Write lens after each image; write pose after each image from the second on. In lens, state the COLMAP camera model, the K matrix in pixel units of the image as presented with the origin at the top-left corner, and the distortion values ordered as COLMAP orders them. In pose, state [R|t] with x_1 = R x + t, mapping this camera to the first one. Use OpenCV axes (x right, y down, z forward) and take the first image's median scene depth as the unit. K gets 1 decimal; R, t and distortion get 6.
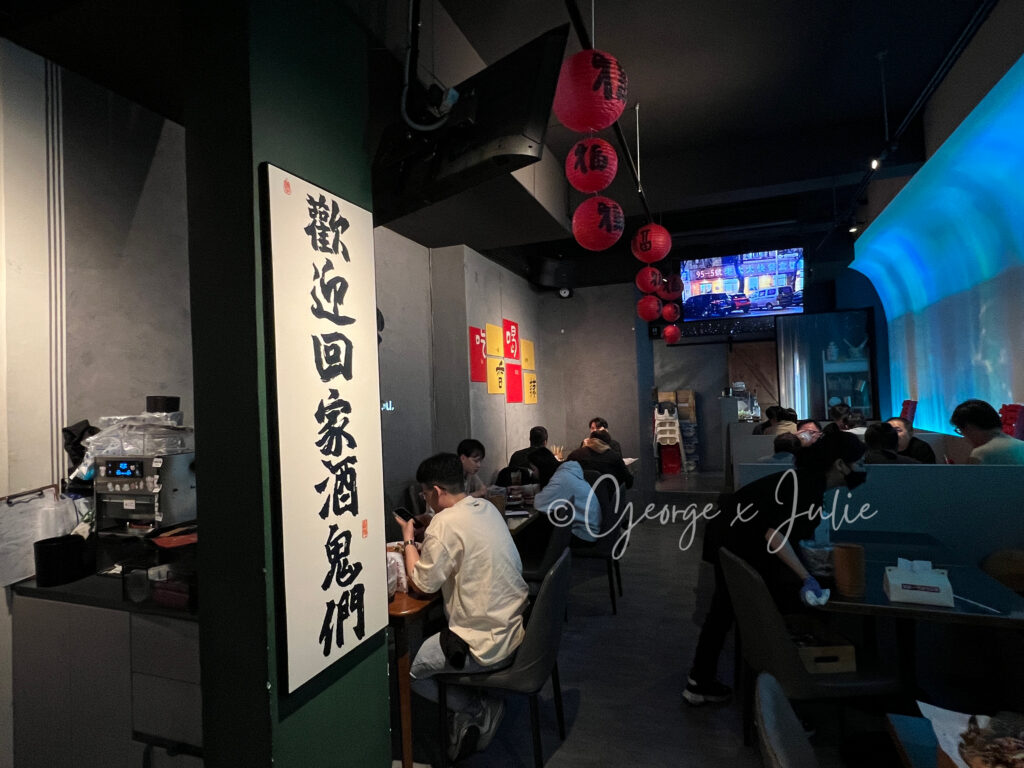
lens RADIAL K [[546.3, 0, 512.3], [0, 546.3, 383.3], [0, 0, 1]] dist [-0.004797, -0.000312]
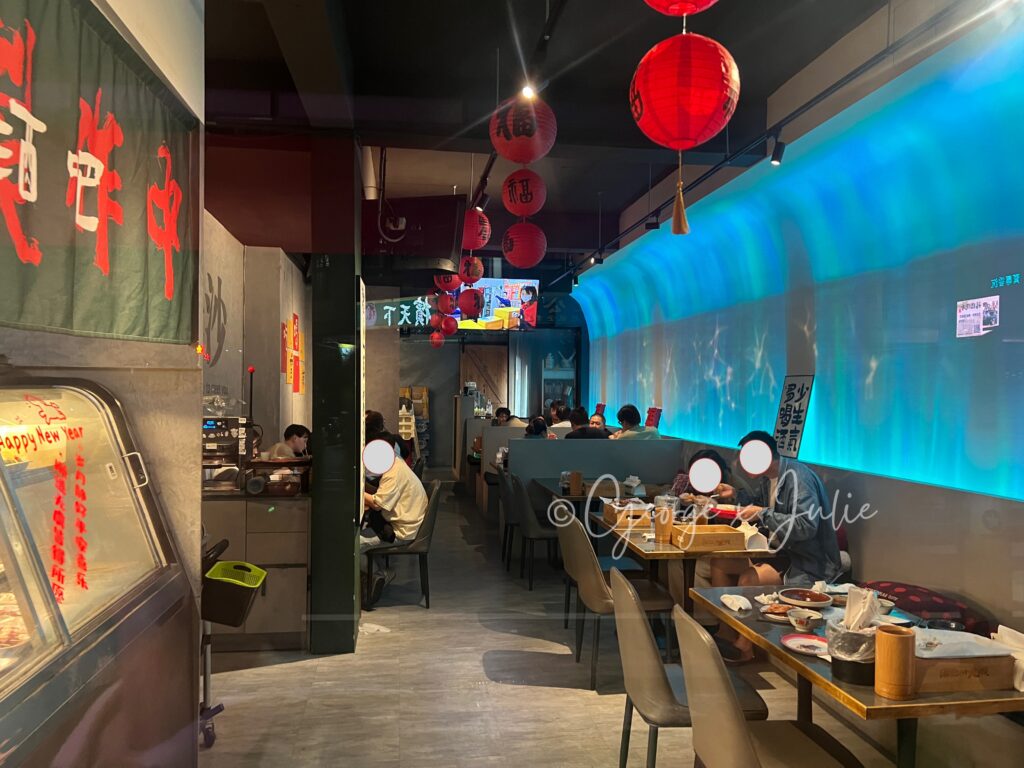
lens RADIAL K [[773.8, 0, 510.8], [0, 773.8, 385.6], [0, 0, 1]] dist [0.000864, -0.000702]
pose [[0.869758, 0.048791, 0.491061, -0.347569], [-0.058074, 0.998306, 0.003671, -0.006832], [-0.490049, -0.031711, 0.871118, -0.476717]]
